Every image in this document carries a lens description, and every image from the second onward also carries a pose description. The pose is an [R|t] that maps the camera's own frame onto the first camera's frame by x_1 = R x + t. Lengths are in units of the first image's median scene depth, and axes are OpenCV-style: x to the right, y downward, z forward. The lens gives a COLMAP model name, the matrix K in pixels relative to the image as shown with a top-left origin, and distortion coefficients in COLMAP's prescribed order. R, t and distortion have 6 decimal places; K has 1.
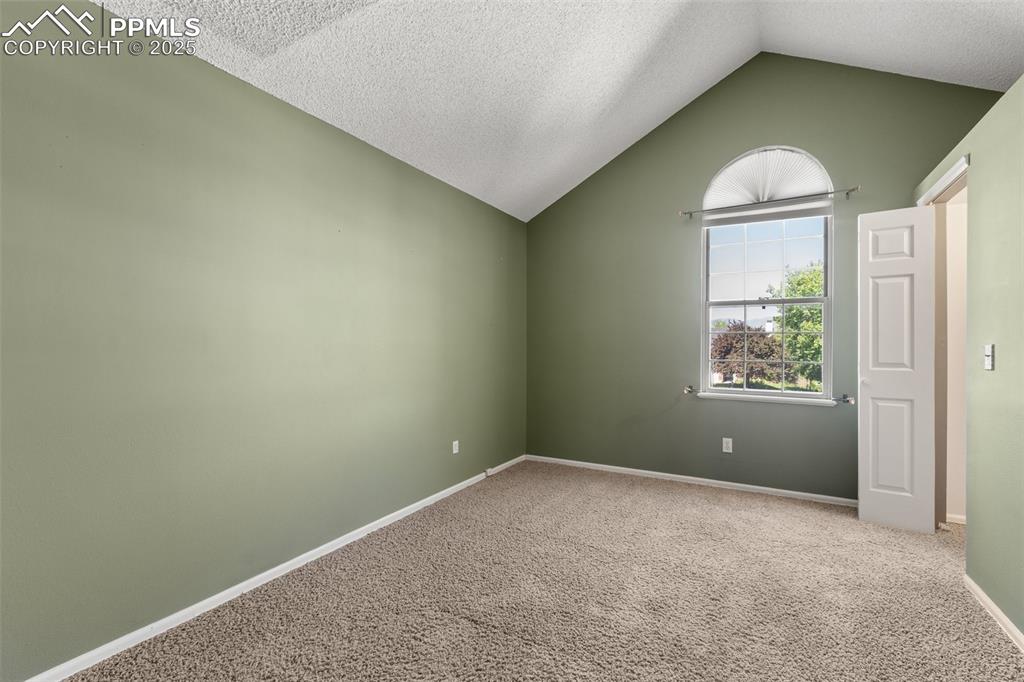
lens RADIAL K [[454.7, 0, 508.9], [0, 454.7, 342.2], [0, 0, 1]] dist [-0.004153, 0.001130]
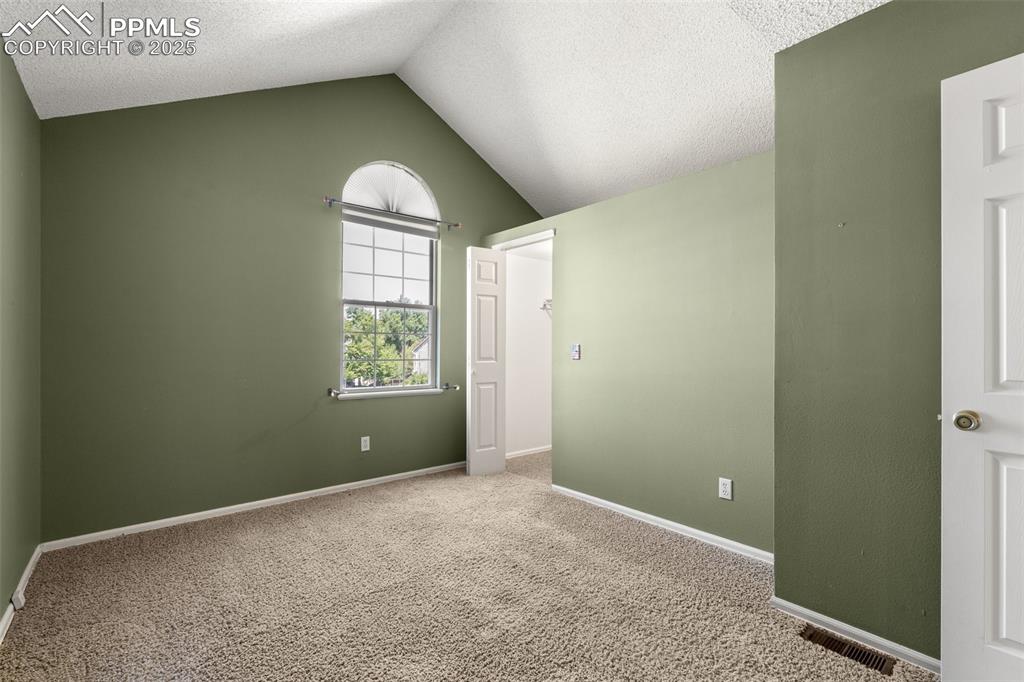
lens RADIAL K [[454.7, 0, 512.9], [0, 454.7, 344.5], [0, 0, 1]] dist [-0.004153, 0.001130]
pose [[0.333596, -0.000109, 0.942716, -0.397688], [-0.007944, 0.999964, 0.002926, 0.001446], [-0.942683, -0.008465, 0.333583, 0.394455]]
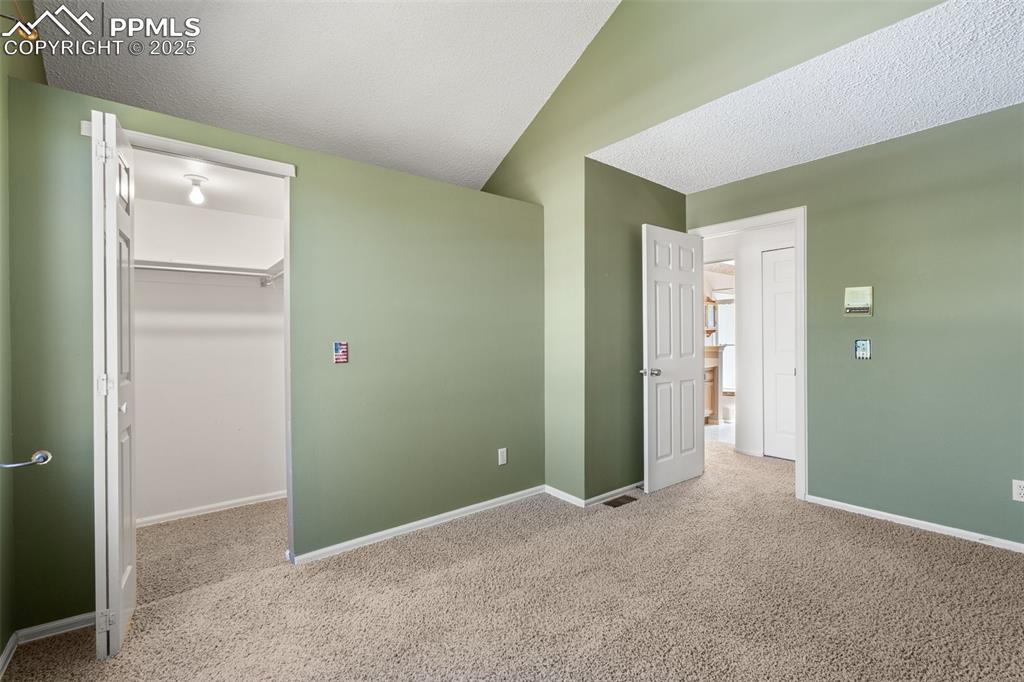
lens RADIAL K [[454.7, 0, 512.0], [0, 454.7, 340.2], [0, 0, 1]] dist [-0.004153, 0.001130]
pose [[-0.935290, 0.001732, 0.353879, 0.103655], [0.000522, 0.999994, -0.003513, 0.002696], [-0.353883, -0.003101, -0.935285, 1.228132]]
